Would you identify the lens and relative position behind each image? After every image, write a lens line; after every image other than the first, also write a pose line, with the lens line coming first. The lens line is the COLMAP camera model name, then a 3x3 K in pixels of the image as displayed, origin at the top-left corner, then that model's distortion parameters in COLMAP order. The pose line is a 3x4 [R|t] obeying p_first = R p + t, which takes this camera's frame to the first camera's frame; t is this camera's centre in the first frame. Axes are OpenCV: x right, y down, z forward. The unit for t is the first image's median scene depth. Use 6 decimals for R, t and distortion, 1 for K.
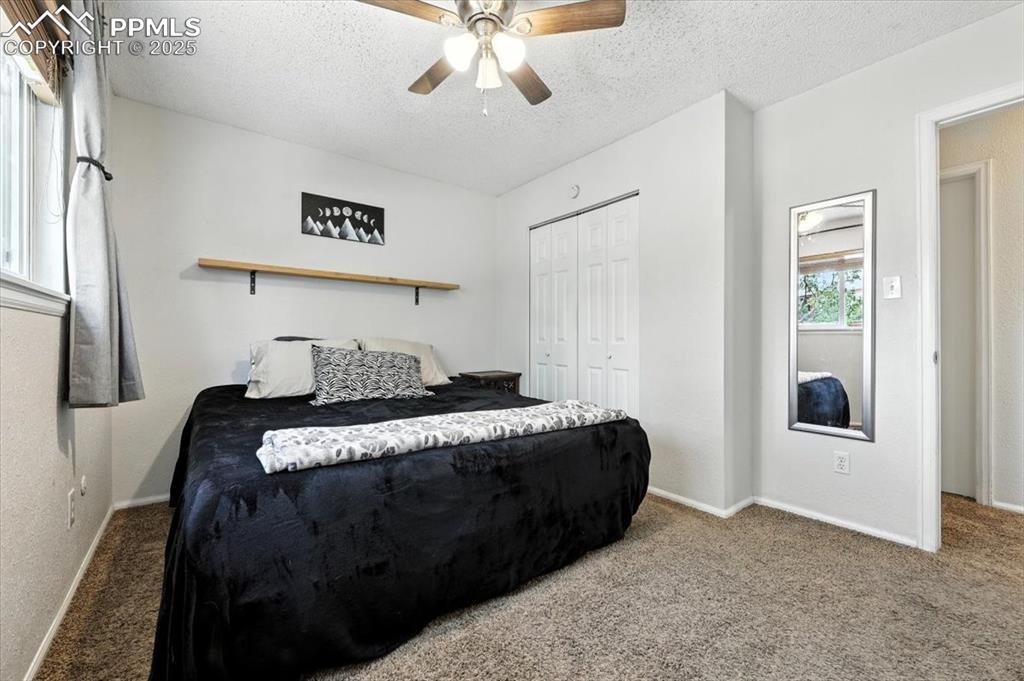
lens RADIAL K [[414.2, 0, 513.6], [0, 414.2, 338.0], [0, 0, 1]] dist [0.003578, 0.000970]
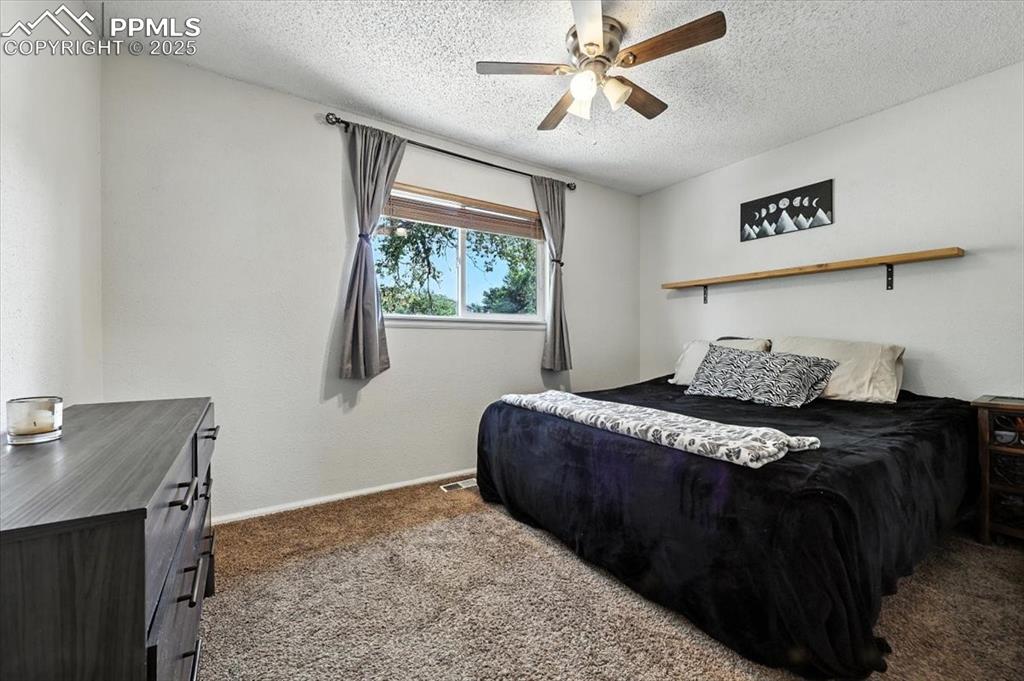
lens RADIAL K [[414.2, 0, 514.1], [0, 414.2, 343.7], [0, 0, 1]] dist [0.003578, 0.000970]
pose [[-0.068618, 0.004449, -0.997633, 0.603408], [0.005098, 0.999979, 0.004109, 0.006707], [0.997630, -0.004804, -0.068639, 0.470253]]
